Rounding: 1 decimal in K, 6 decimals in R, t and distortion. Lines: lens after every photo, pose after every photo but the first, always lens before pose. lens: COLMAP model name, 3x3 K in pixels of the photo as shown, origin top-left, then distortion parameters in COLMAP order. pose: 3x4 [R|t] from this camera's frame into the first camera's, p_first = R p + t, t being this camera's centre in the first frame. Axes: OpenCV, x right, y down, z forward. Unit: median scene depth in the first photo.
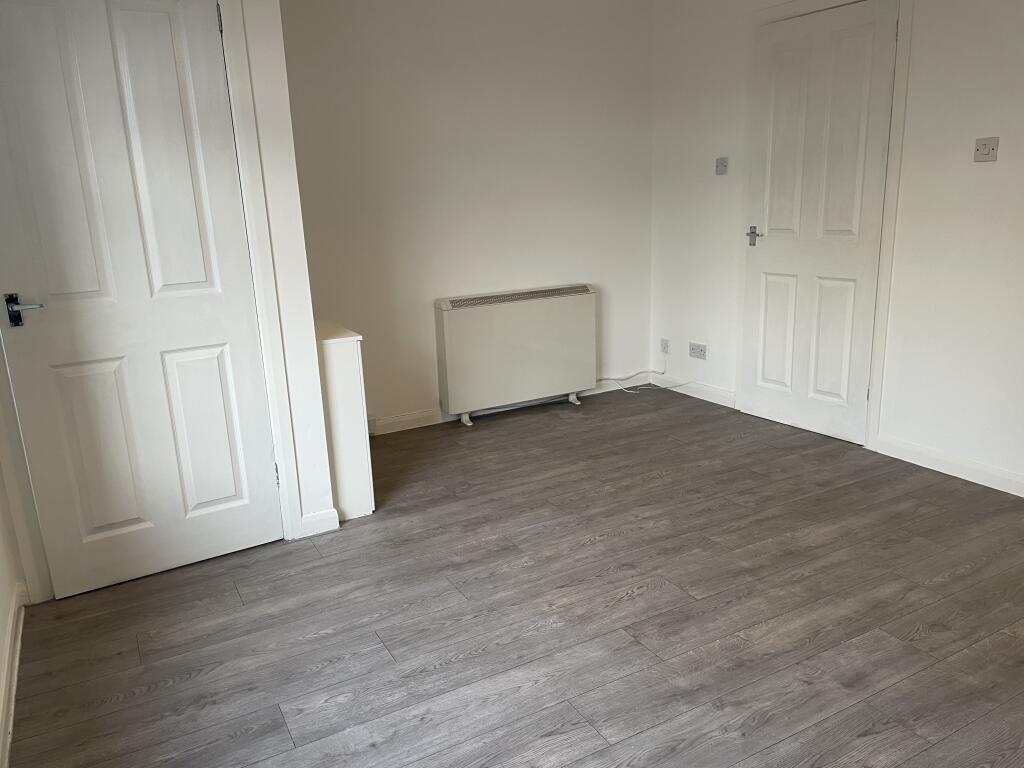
lens RADIAL K [[771.7, 0, 508.0], [0, 771.7, 385.6], [0, 0, 1]] dist [0.065682, -0.083933]
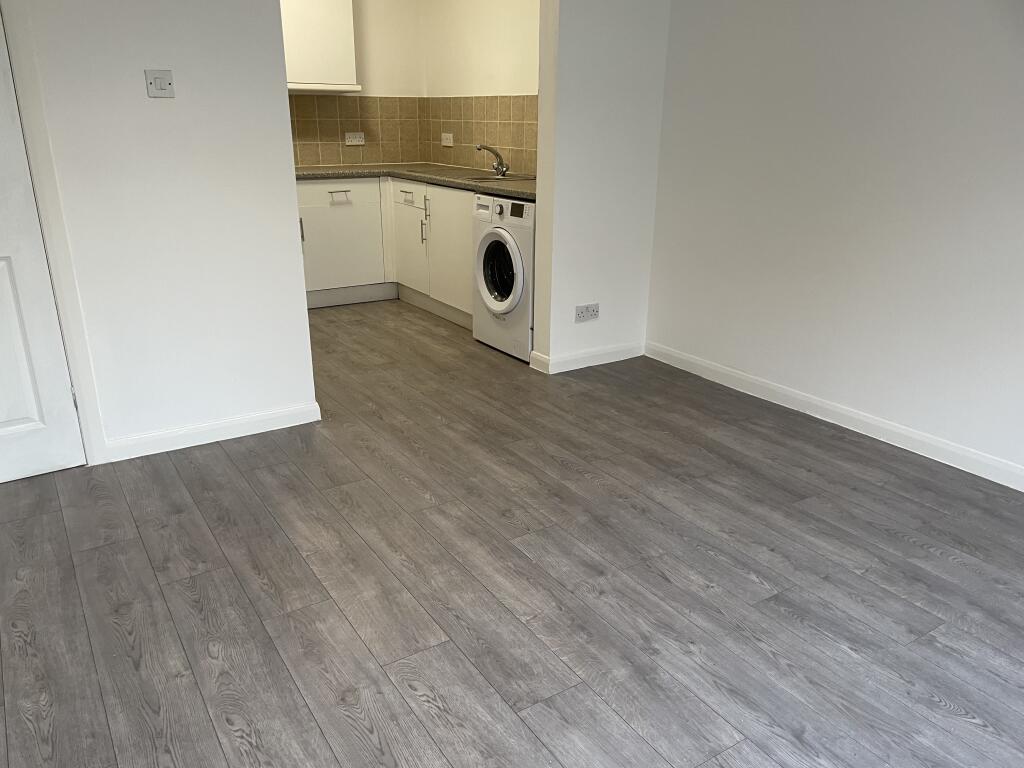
lens RADIAL K [[771.7, 0, 509.0], [0, 771.7, 379.4], [0, 0, 1]] dist [0.065682, -0.083933]
pose [[-0.064742, -0.282863, 0.956973, -0.416722], [0.247135, 0.924566, 0.290004, -0.175410], [-0.966816, 0.255277, 0.010047, 0.804222]]
